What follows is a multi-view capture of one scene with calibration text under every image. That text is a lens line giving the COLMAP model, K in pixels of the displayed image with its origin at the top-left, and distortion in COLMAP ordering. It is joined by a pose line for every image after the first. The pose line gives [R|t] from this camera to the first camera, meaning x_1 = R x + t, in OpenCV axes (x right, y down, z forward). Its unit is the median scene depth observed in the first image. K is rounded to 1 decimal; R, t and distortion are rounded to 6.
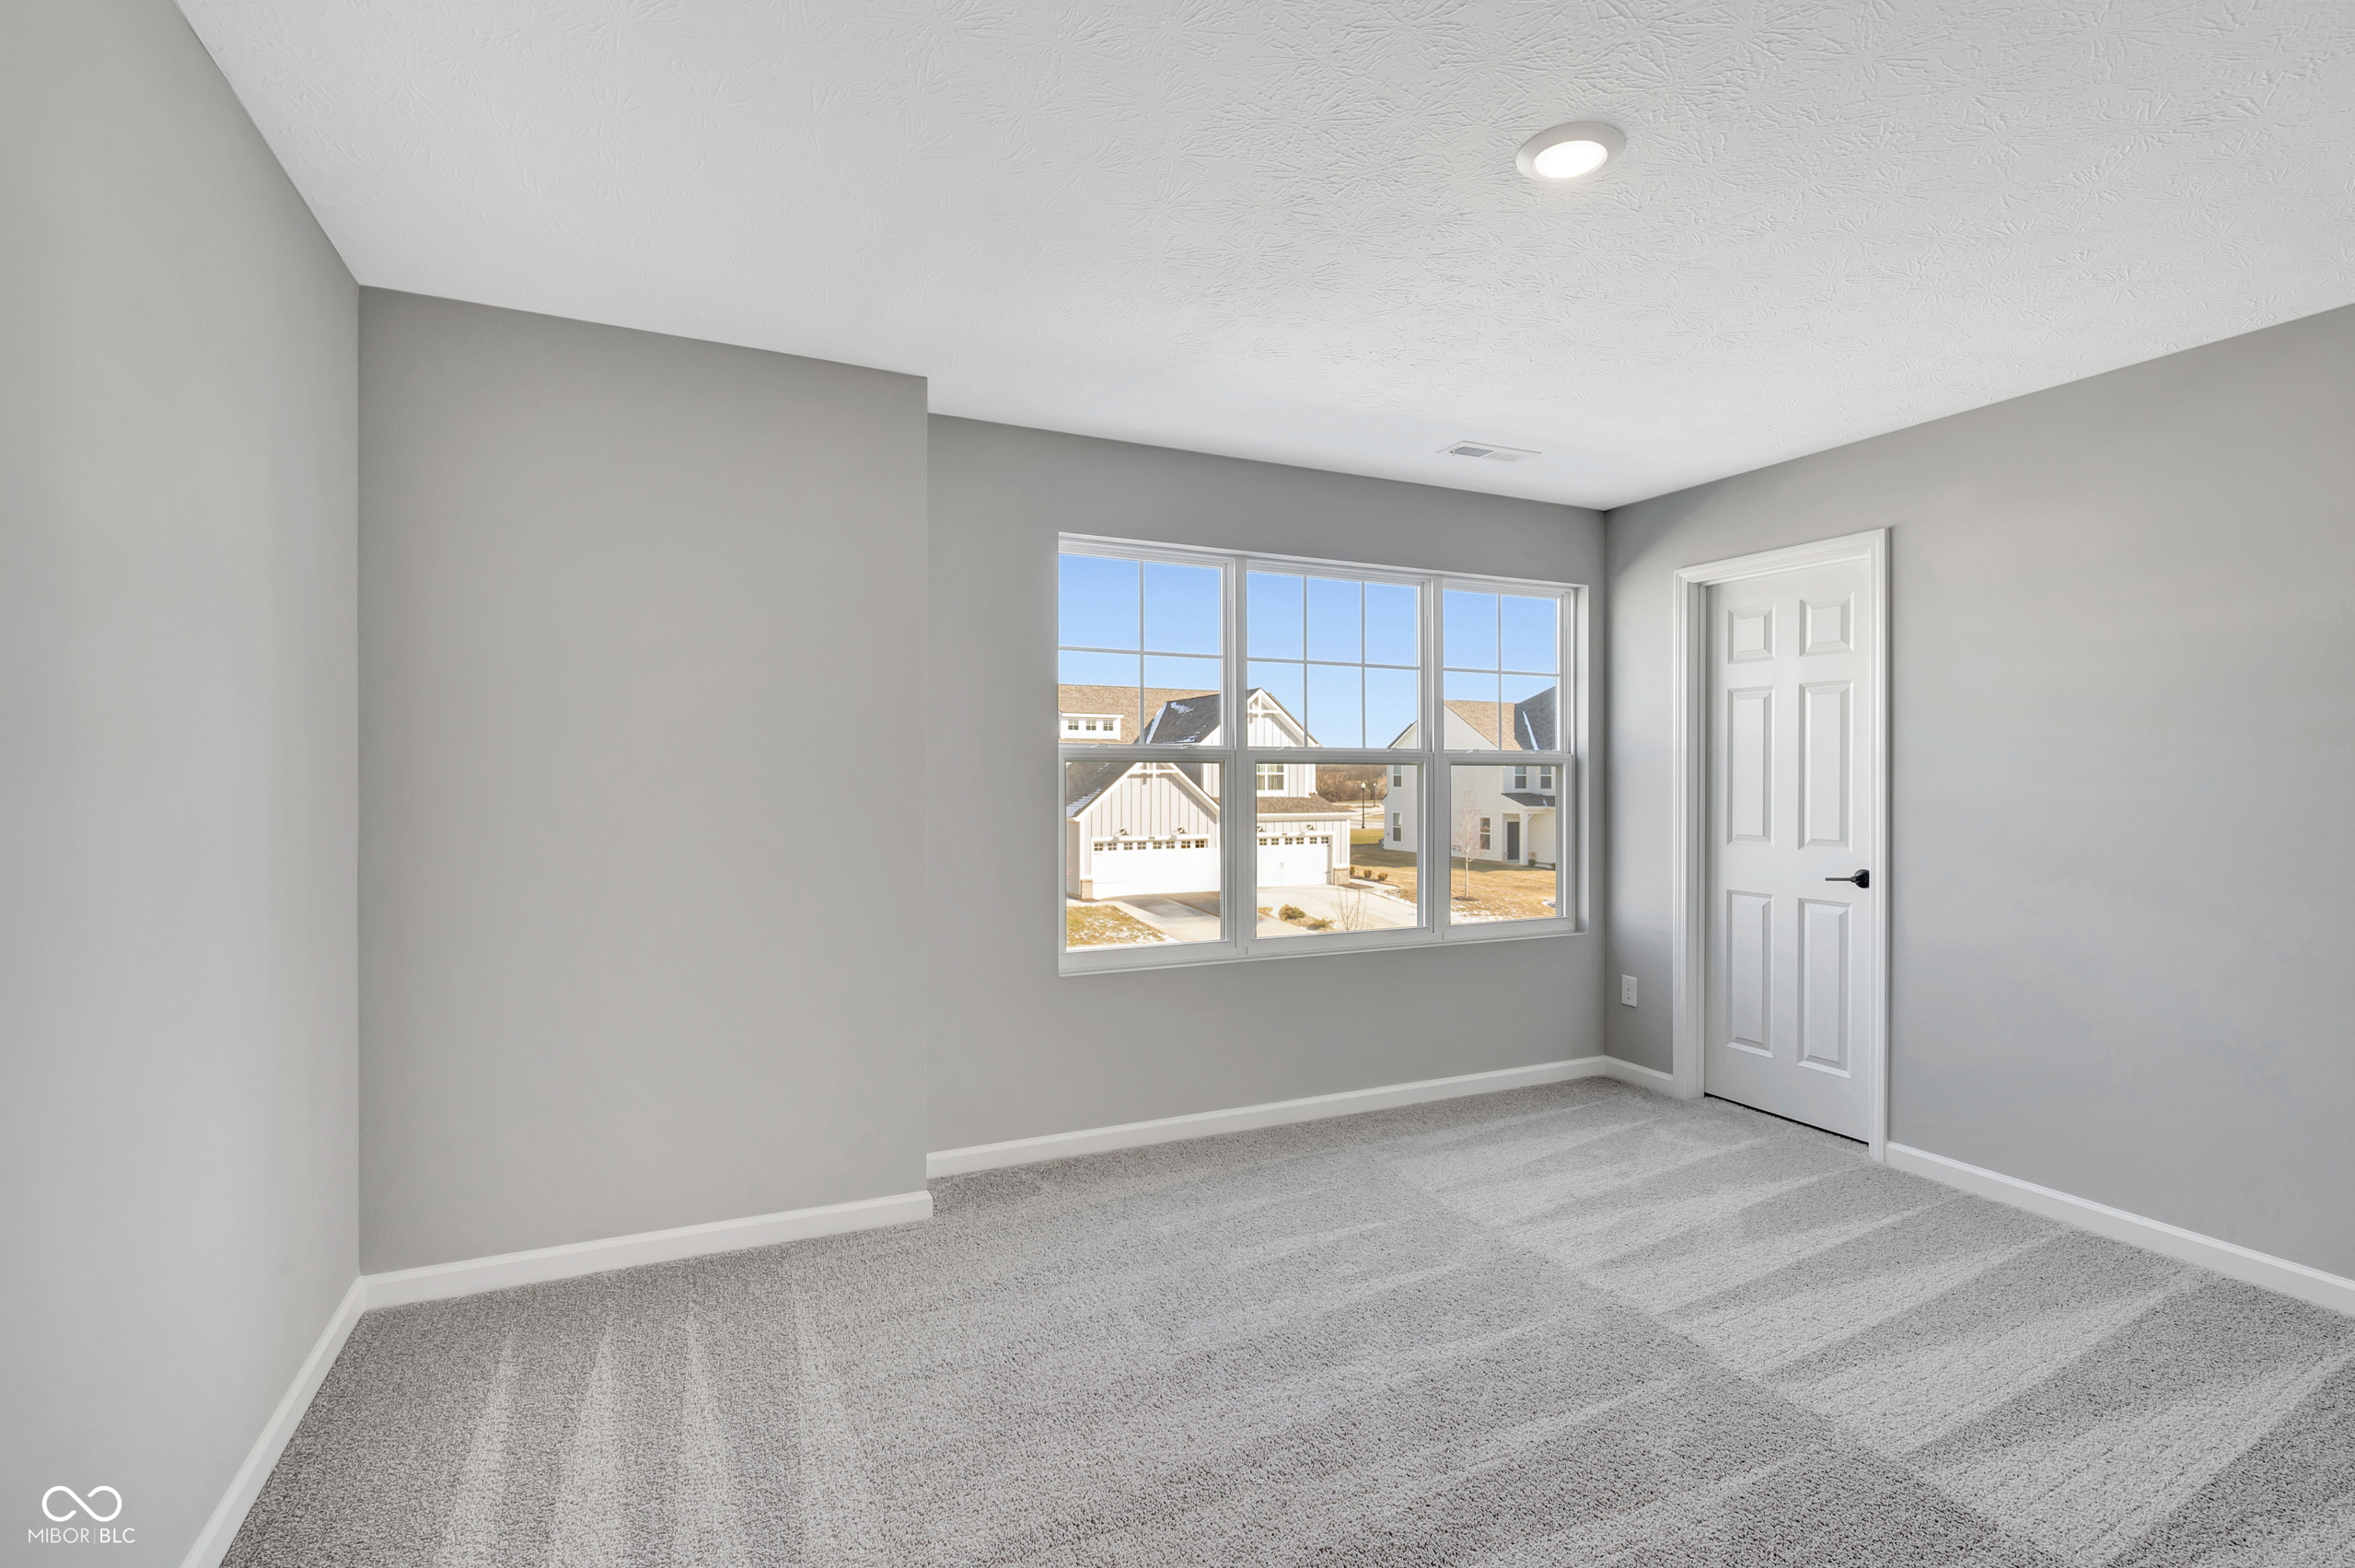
lens RADIAL K [[1085.4, 0, 1199.6], [0, 1085.4, 784.5], [0, 0, 1]] dist [-0.004198, 0.000096]
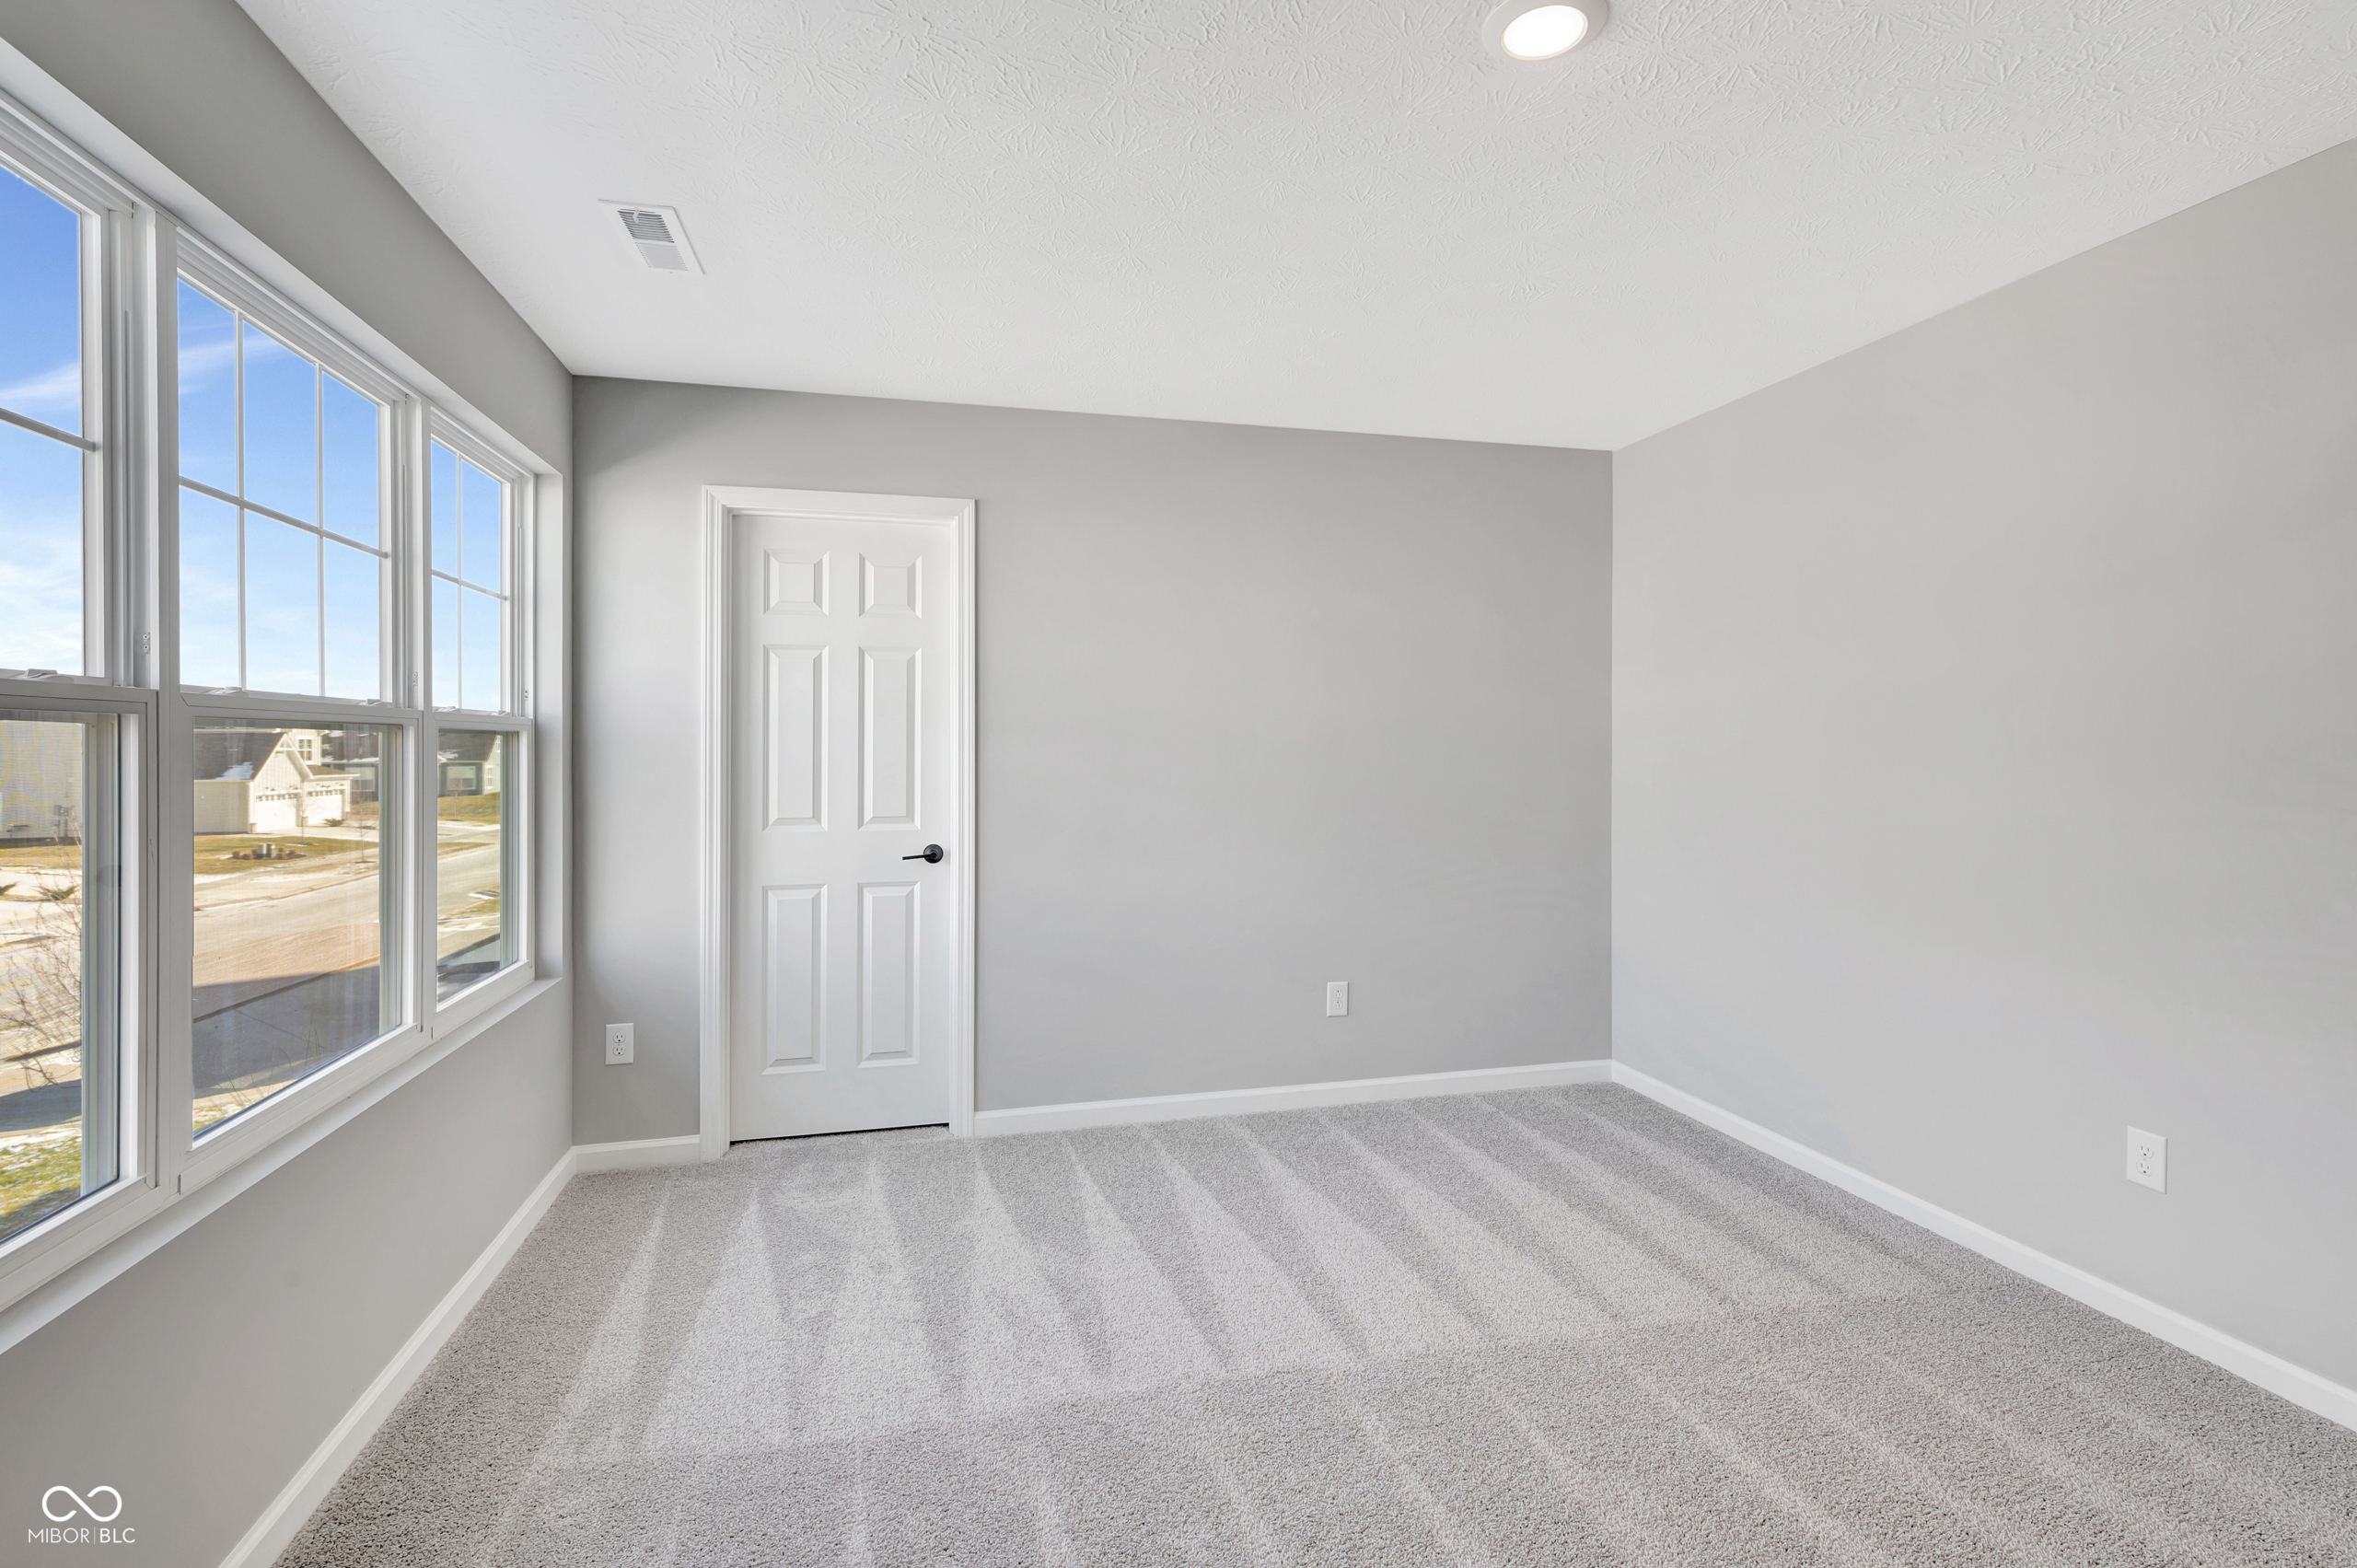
lens RADIAL K [[1086.3, 0, 1187.7], [0, 1086.3, 745.6], [0, 0, 1]] dist [-0.004198, 0.000096]
pose [[0.209391, -0.003665, 0.977825, -0.284732], [0.013958, 0.999902, 0.000759, -0.007099], [-0.977732, 0.013490, 0.209421, 0.561801]]
